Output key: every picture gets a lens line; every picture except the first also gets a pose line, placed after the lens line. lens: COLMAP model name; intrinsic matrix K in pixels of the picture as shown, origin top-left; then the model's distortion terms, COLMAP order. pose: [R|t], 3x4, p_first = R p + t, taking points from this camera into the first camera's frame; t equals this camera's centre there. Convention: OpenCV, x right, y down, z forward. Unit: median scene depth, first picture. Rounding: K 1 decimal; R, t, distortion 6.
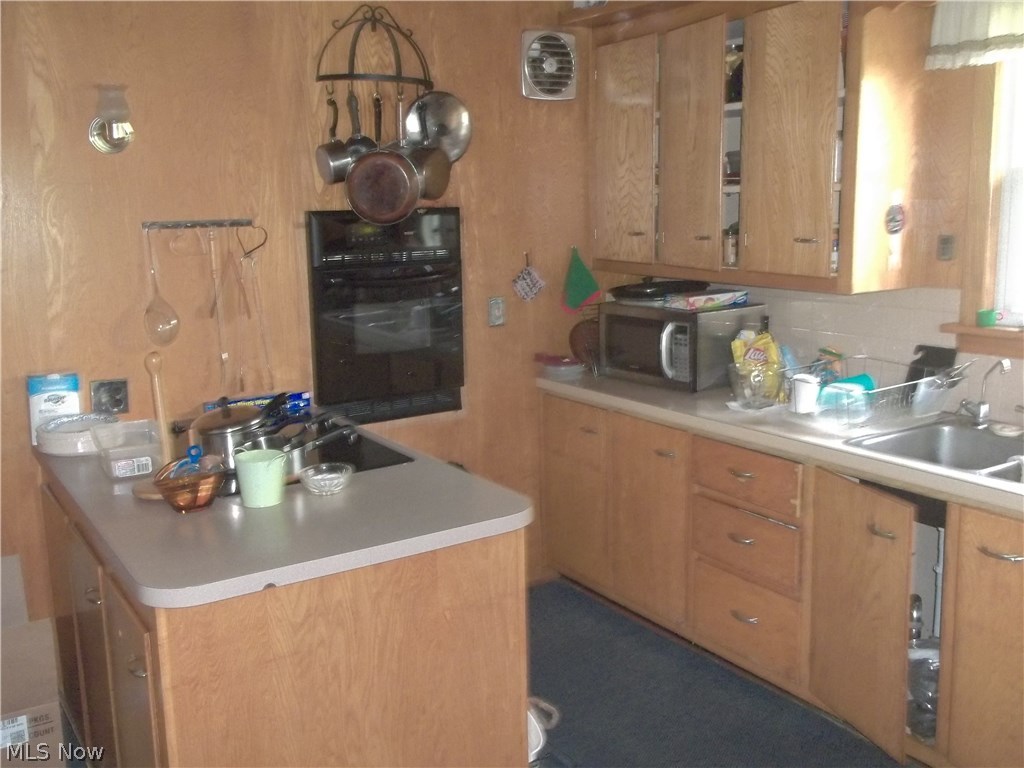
lens RADIAL K [[1013.9, 0, 511.3], [0, 1013.9, 379.7], [0, 0, 1]] dist [0.051049, 0.000000]
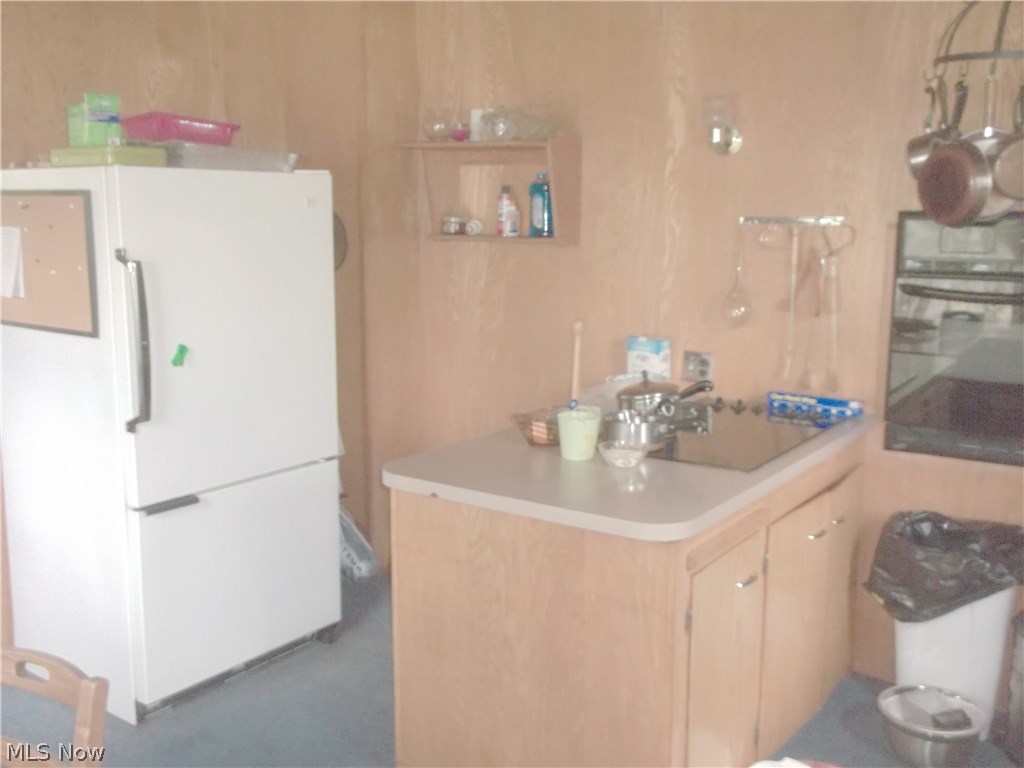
lens RADIAL K [[1013.9, 0, 512.3], [0, 1013.9, 387.5], [0, 0, 1]] dist [0.051049, 0.000000]
pose [[0.394703, 0.183831, -0.900231, 0.593743], [-0.182890, 0.975893, 0.119094, -0.062490], [0.900423, 0.117637, 0.418809, 0.354264]]
